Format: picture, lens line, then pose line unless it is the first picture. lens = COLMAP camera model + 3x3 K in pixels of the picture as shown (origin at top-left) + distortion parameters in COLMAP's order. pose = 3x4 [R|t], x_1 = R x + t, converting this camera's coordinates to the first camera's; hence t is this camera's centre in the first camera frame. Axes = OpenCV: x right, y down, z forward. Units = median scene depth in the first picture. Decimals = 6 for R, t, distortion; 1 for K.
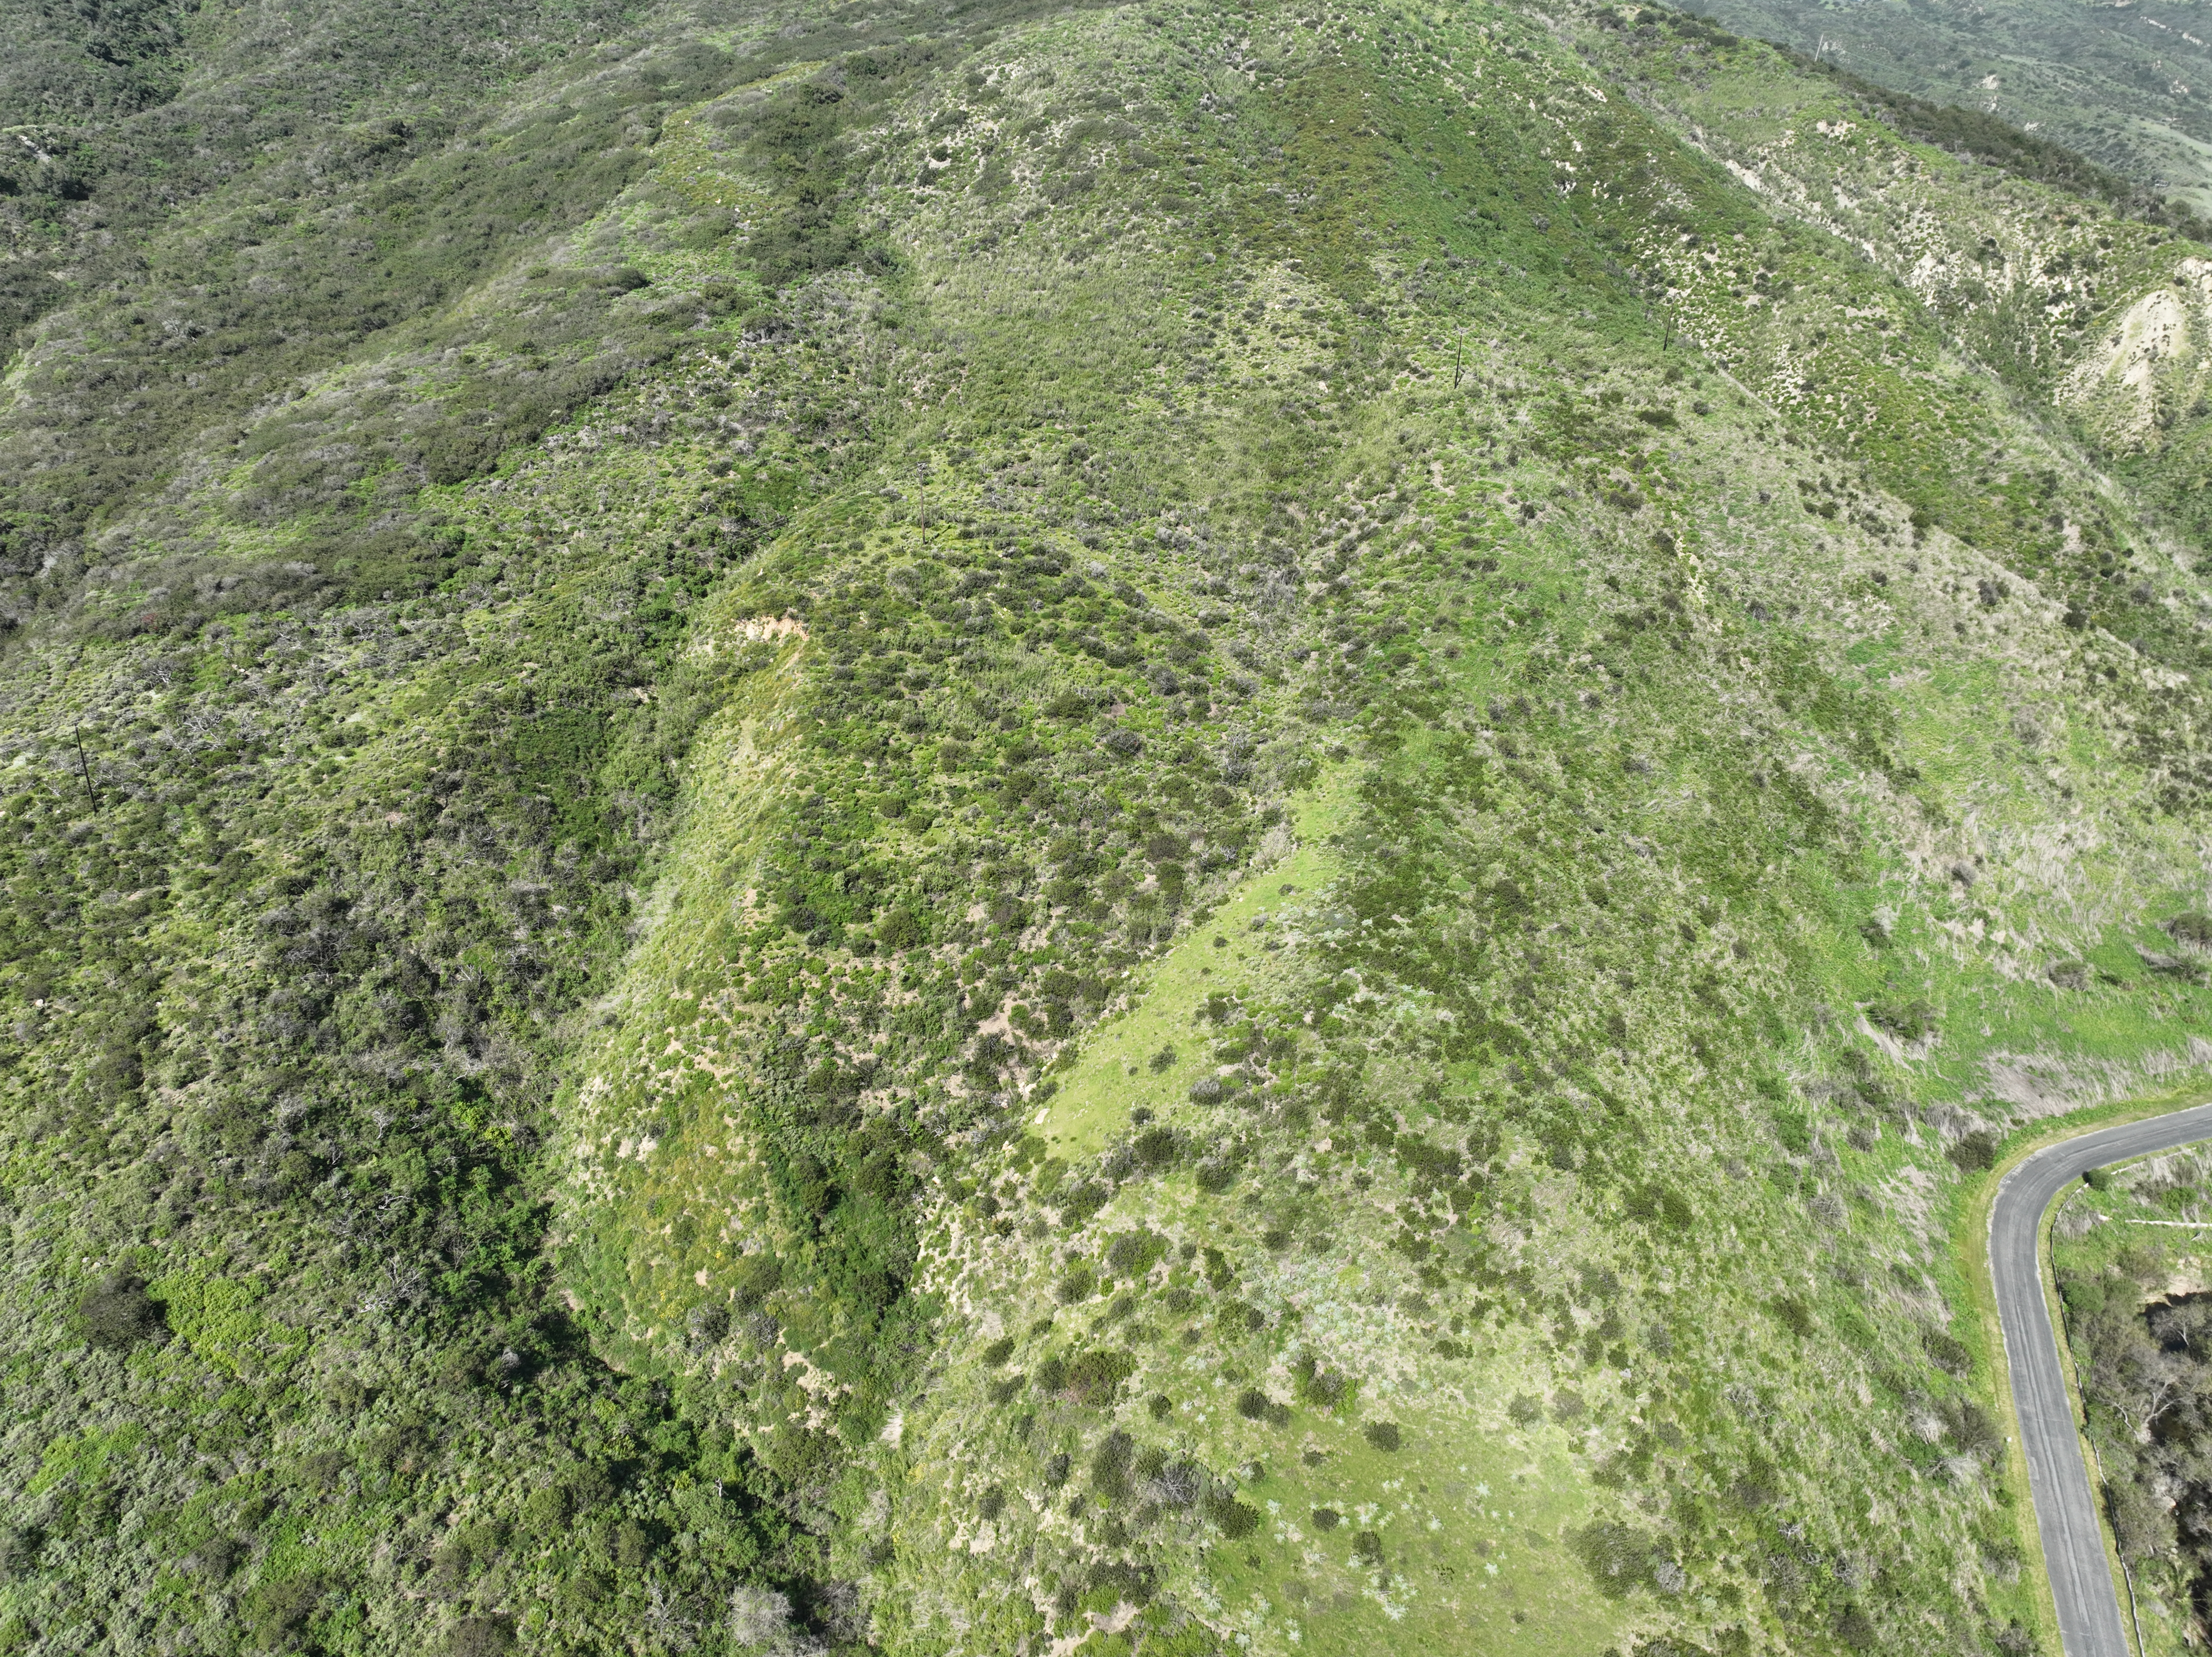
lens RADIAL K [[1556.4, 0, 1110.3], [0, 1556.4, 826.4], [0, 0, 1]] dist [-0.003011, 0.020350]
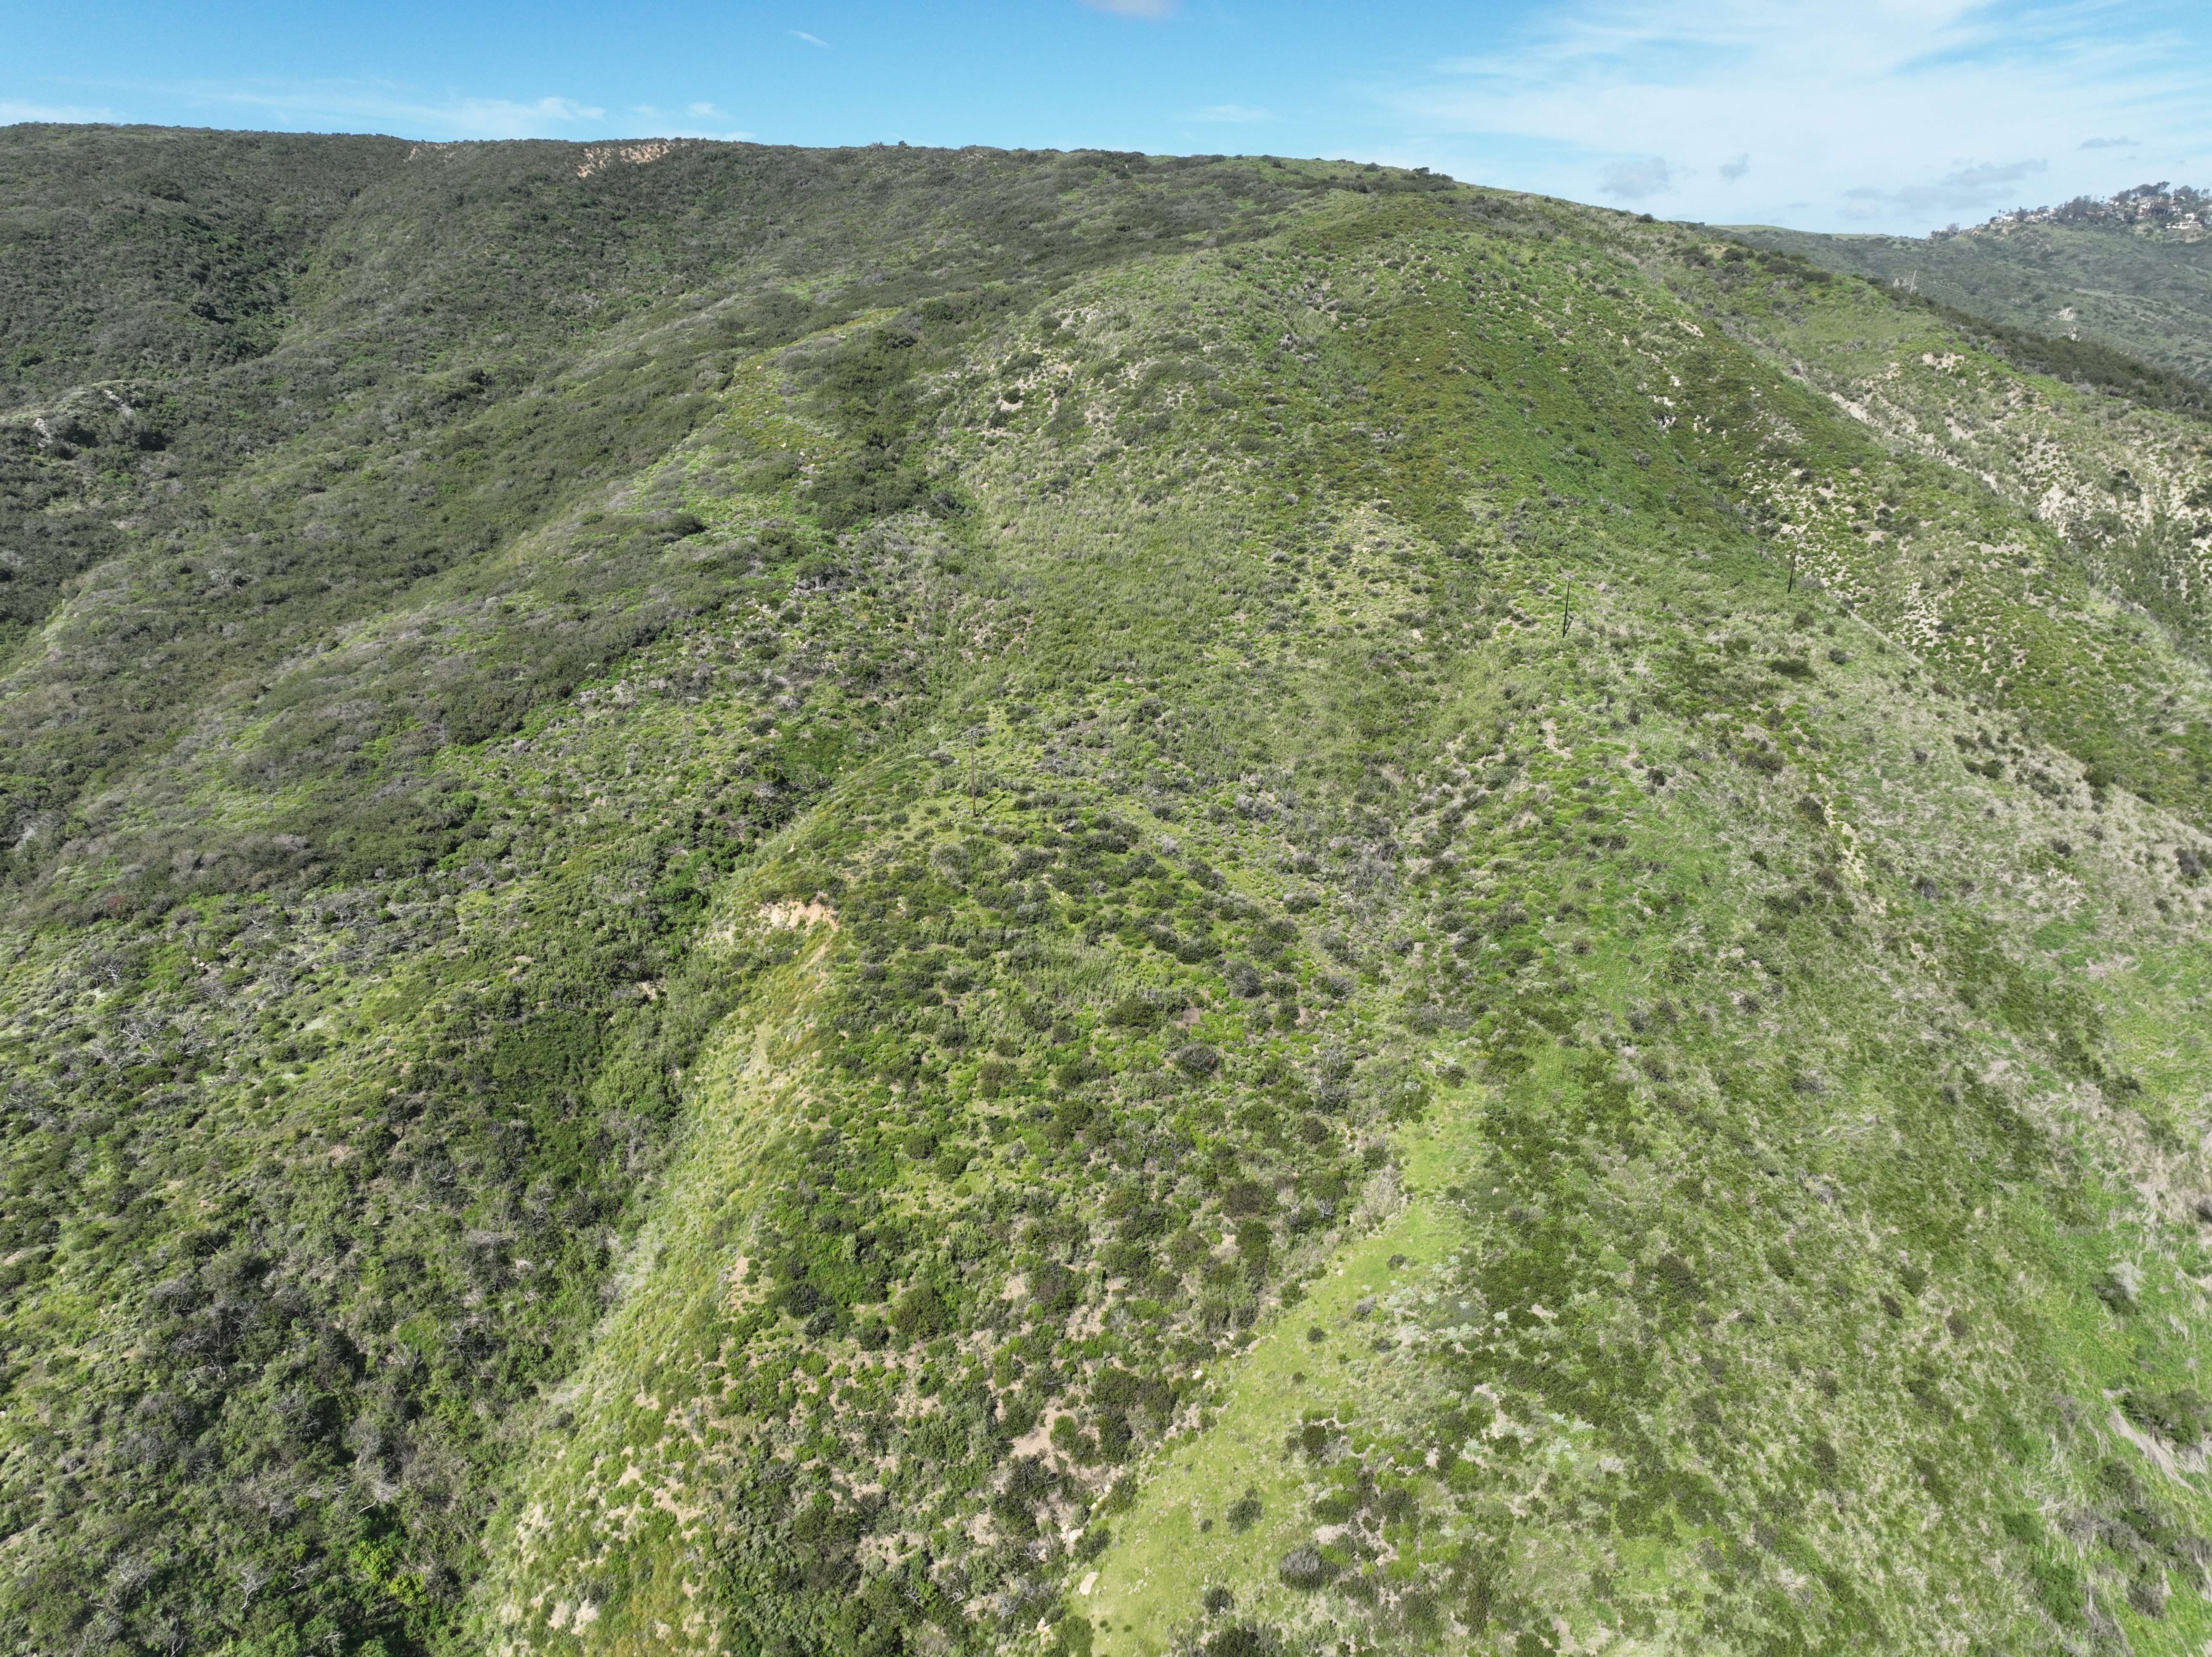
lens RADIAL K [[1547.3, 0, 1109.2], [0, 1547.3, 835.6], [0, 0, 1]] dist [0.002738, 0.015083]
pose [[0.998685, 0.004348, -0.051092, 0.002728], [-0.010822, 0.991826, -0.127137, -0.056077], [0.050121, 0.127523, 0.990568, 0.120304]]
